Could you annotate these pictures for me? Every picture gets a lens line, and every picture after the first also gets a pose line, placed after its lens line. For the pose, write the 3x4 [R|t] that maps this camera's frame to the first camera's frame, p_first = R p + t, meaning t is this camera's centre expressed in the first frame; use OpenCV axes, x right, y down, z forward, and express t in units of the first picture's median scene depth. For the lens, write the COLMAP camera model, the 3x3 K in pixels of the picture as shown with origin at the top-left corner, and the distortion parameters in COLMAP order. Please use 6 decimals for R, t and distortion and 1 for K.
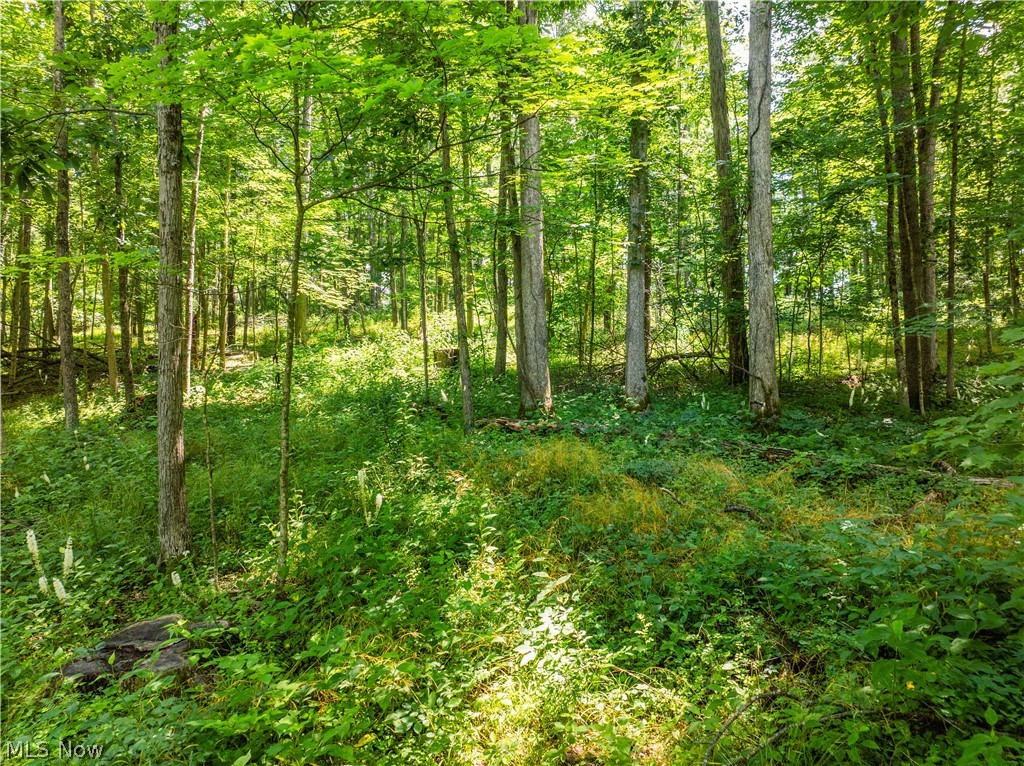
lens RADIAL K [[712.9, 0, 513.9], [0, 712.9, 383.4], [0, 0, 1]] dist [-0.051733, 0.022081]
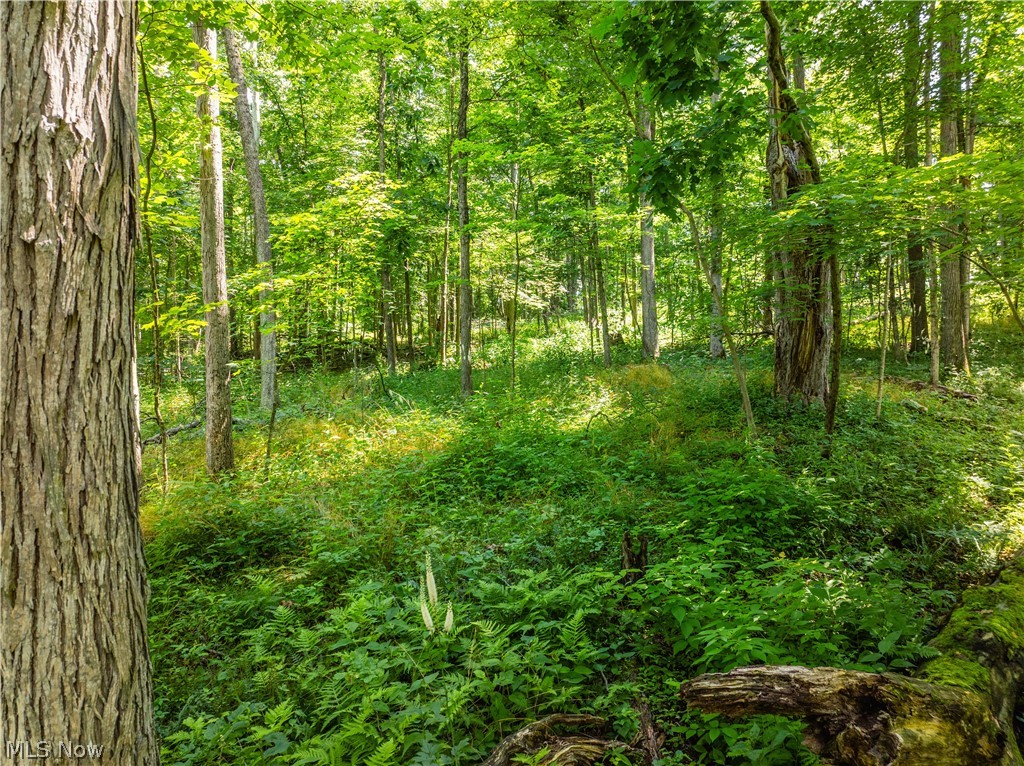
lens RADIAL K [[712.9, 0, 510.9], [0, 712.9, 384.4], [0, 0, 1]] dist [-0.051733, 0.022081]
pose [[0.959368, -0.002299, -0.282150, 0.072279], [0.000369, 0.999976, -0.006891, 0.040835], [0.282159, 0.006507, 0.959346, -0.268205]]
